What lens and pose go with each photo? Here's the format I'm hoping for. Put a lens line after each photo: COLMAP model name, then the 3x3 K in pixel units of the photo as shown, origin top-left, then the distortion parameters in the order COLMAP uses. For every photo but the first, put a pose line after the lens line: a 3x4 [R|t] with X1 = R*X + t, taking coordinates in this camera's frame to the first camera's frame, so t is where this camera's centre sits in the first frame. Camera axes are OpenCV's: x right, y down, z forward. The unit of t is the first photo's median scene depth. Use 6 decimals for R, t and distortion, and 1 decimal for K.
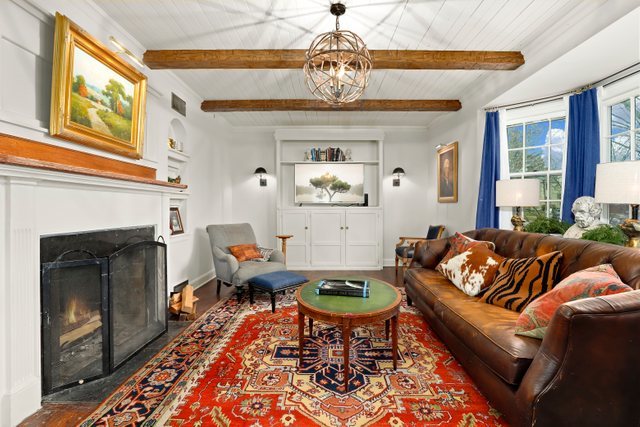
lens RADIAL K [[289.4, 0, 333.5], [0, 289.4, 208.5], [0, 0, 1]] dist [-0.023207, 0.003477]
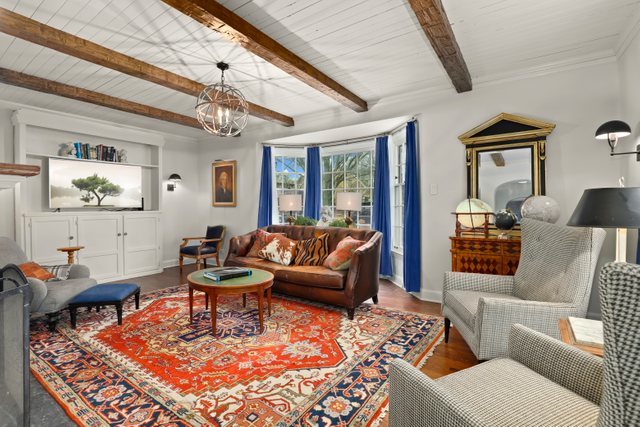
lens RADIAL K [[289.4, 0, 323.7], [0, 289.4, 208.5], [0, 0, 1]] dist [-0.023207, 0.003477]
pose [[0.563829, -0.010296, 0.825827, -0.671466], [0.008376, 0.999942, 0.006749, -0.030317], [-0.825849, 0.003112, 0.563882, -0.108585]]
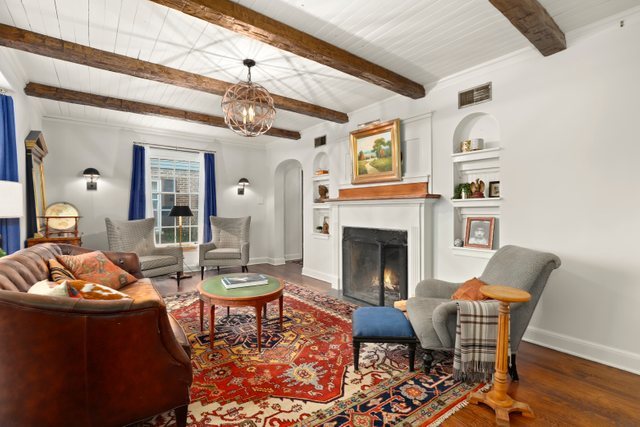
lens RADIAL K [[289.4, 0, 315.8], [0, 289.4, 211.5], [0, 0, 1]] dist [-0.023207, 0.003477]
pose [[-0.814963, -0.000692, -0.579512, 0.419250], [-0.002299, 0.999995, 0.002039, -0.025122], [0.579508, 0.002994, -0.814961, 1.800513]]
